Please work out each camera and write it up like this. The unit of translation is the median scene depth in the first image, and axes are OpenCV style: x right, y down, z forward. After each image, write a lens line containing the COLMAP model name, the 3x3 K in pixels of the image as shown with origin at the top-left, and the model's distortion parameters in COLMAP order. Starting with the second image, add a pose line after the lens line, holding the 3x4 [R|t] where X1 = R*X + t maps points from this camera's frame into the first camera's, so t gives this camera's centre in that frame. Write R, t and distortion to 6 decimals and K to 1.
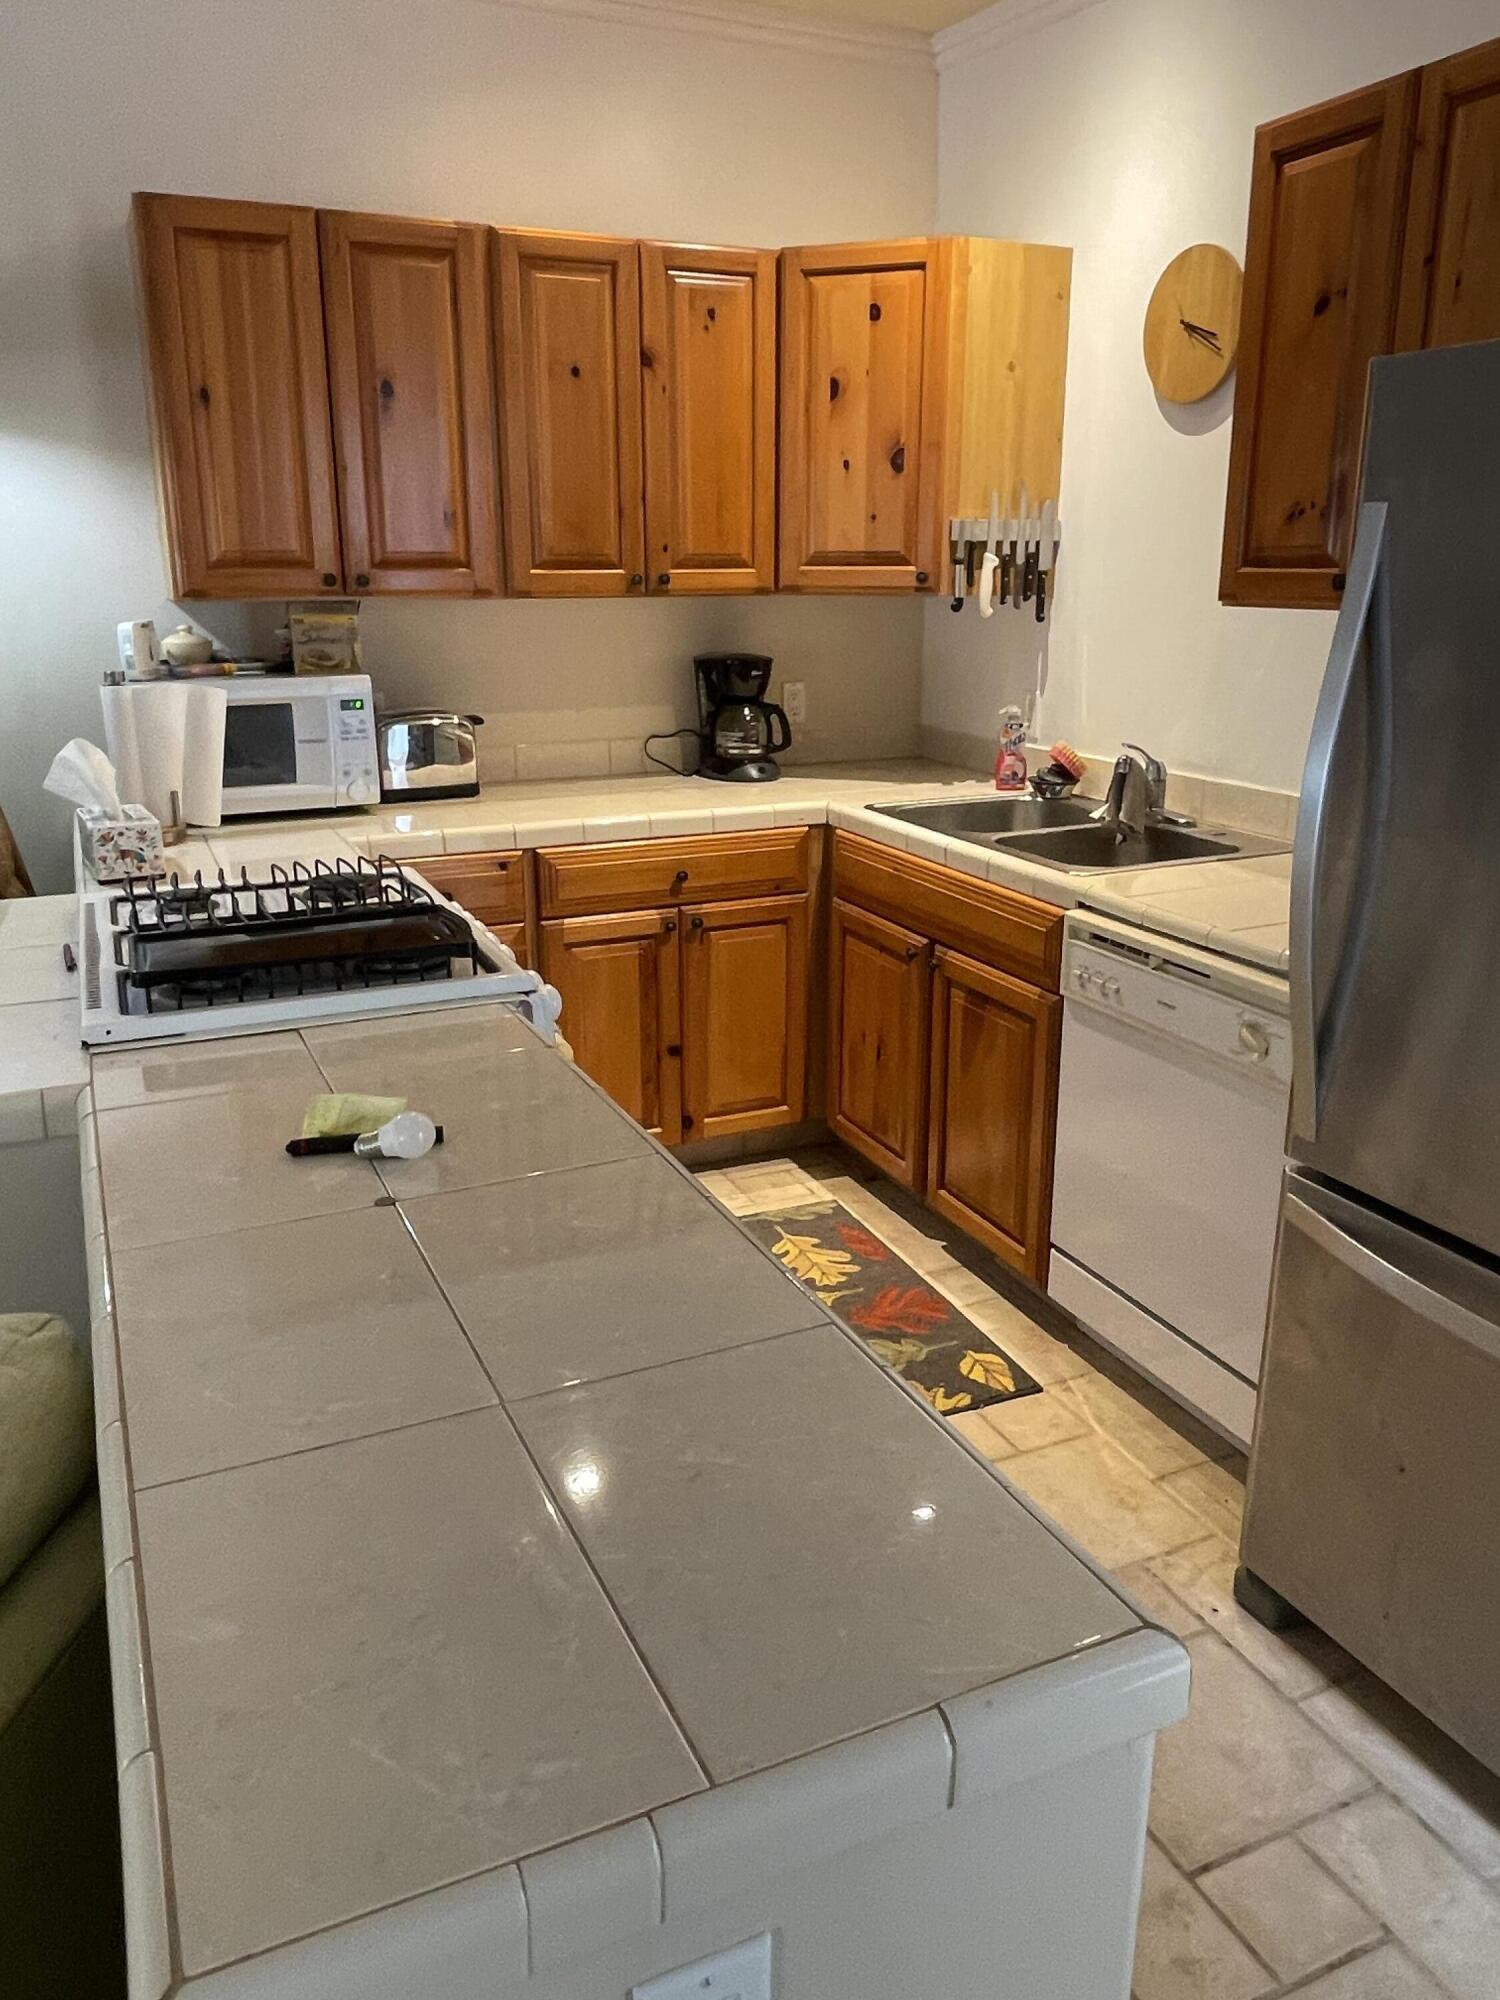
lens RADIAL K [[1443.1, 0, 755.1], [0, 1443.1, 989.1], [0, 0, 1]] dist [0.032823, -0.065635]
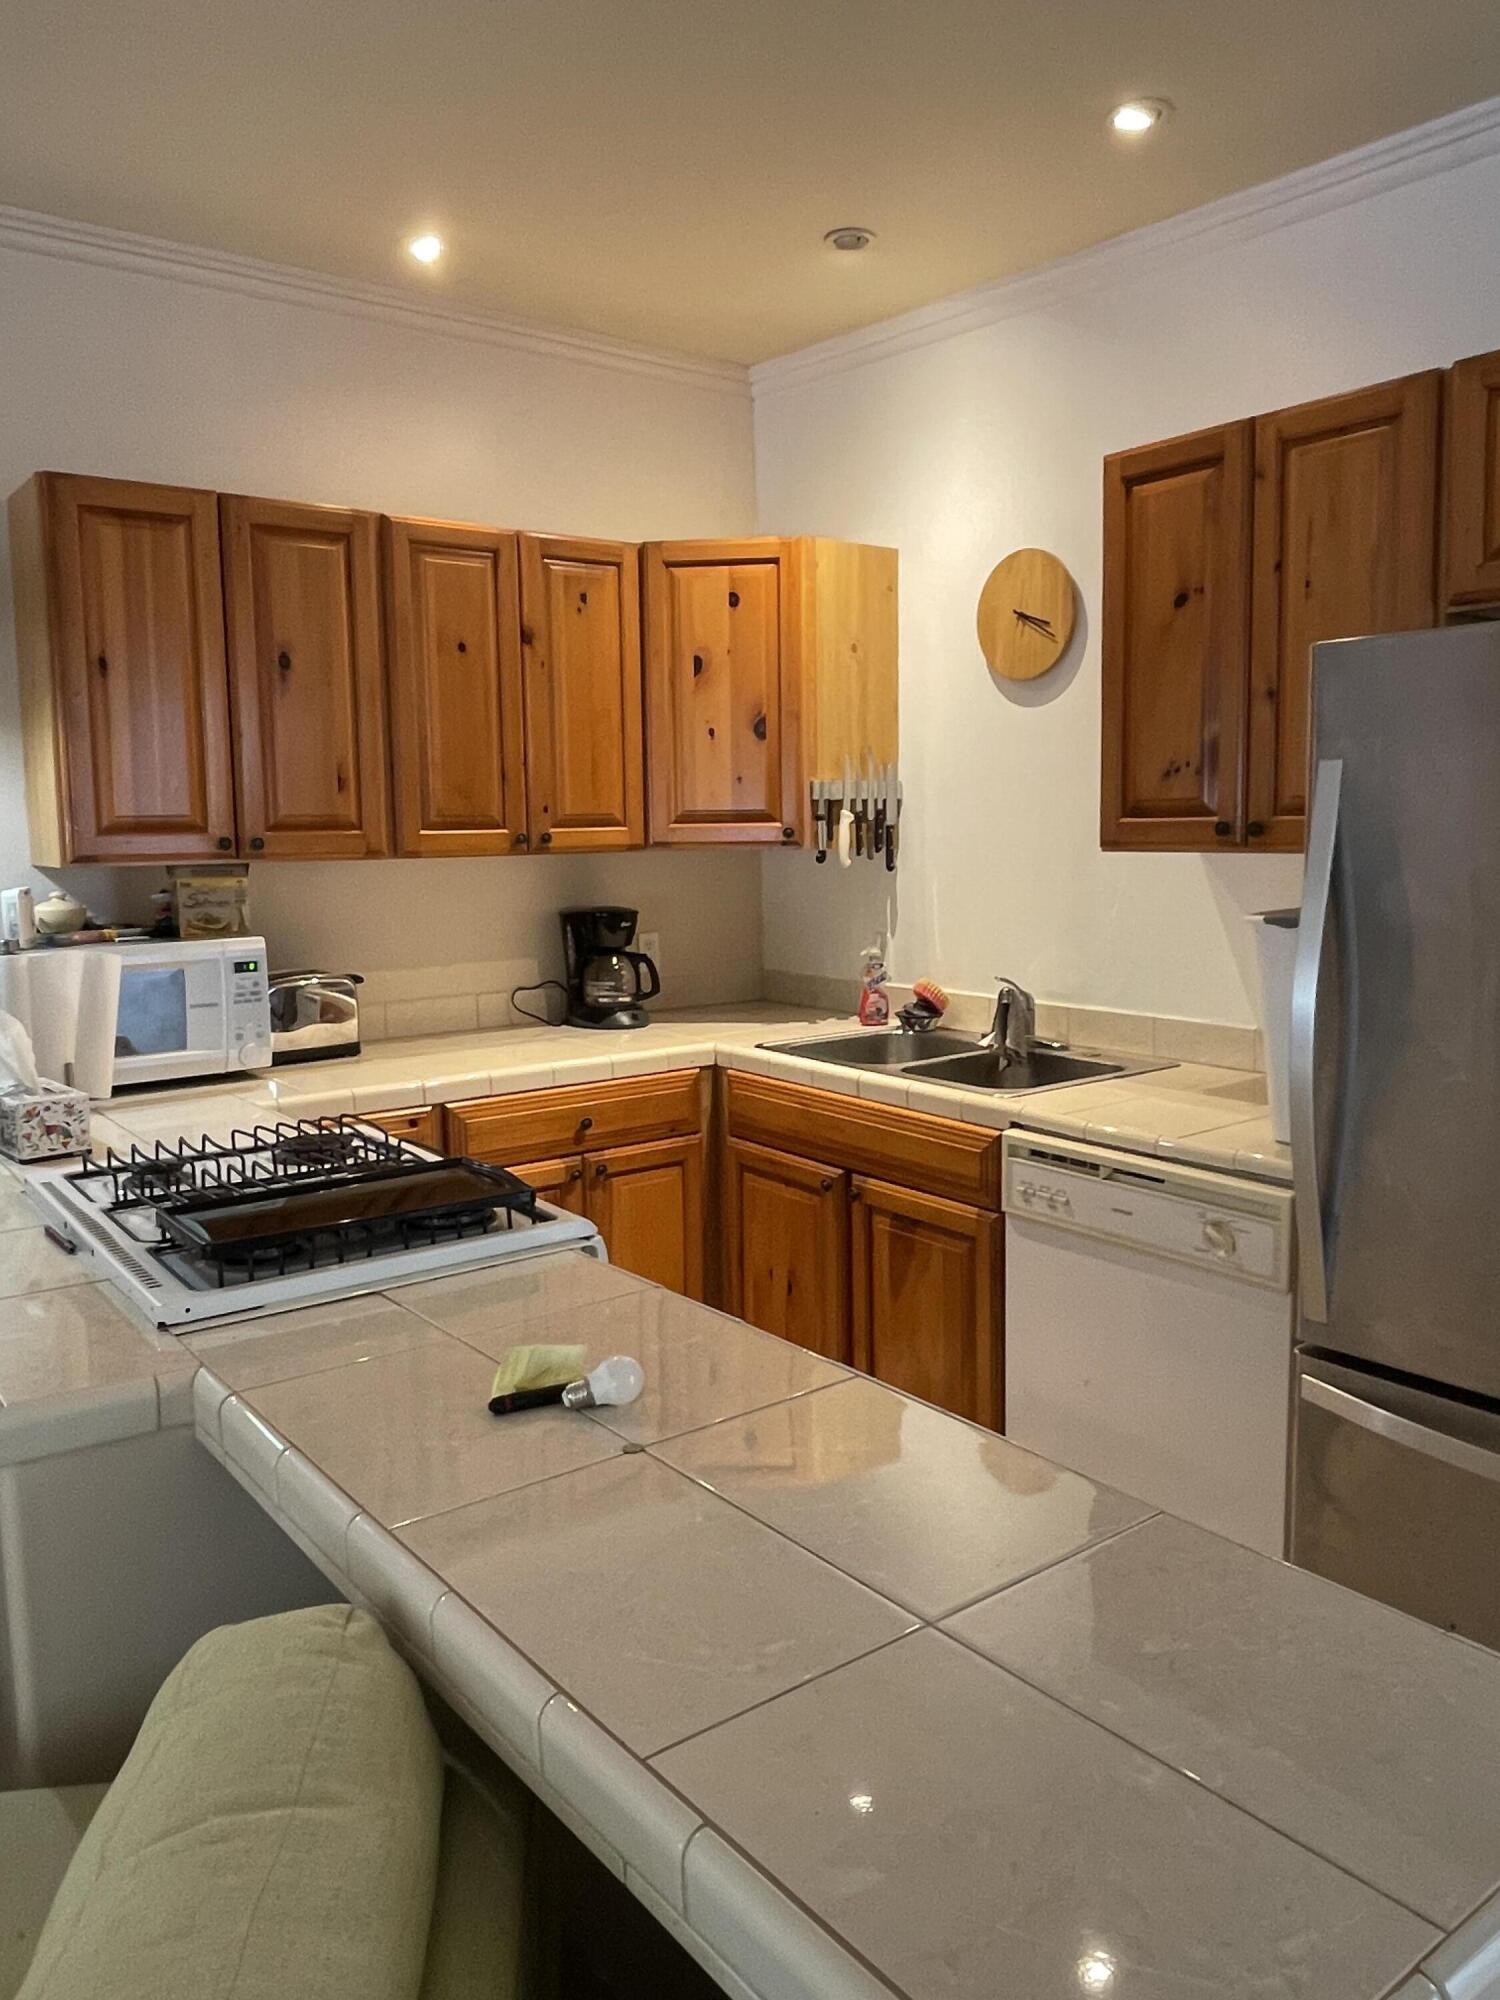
lens RADIAL K [[1443.1, 0, 755.1], [0, 1443.1, 989.1], [0, 0, 1]] dist [0.032823, -0.065635]
pose [[0.976187, -0.038280, 0.213524, -0.152581], [0.074608, 0.983507, -0.164768, 0.003976], [-0.203695, 0.176775, 0.962943, -0.003672]]
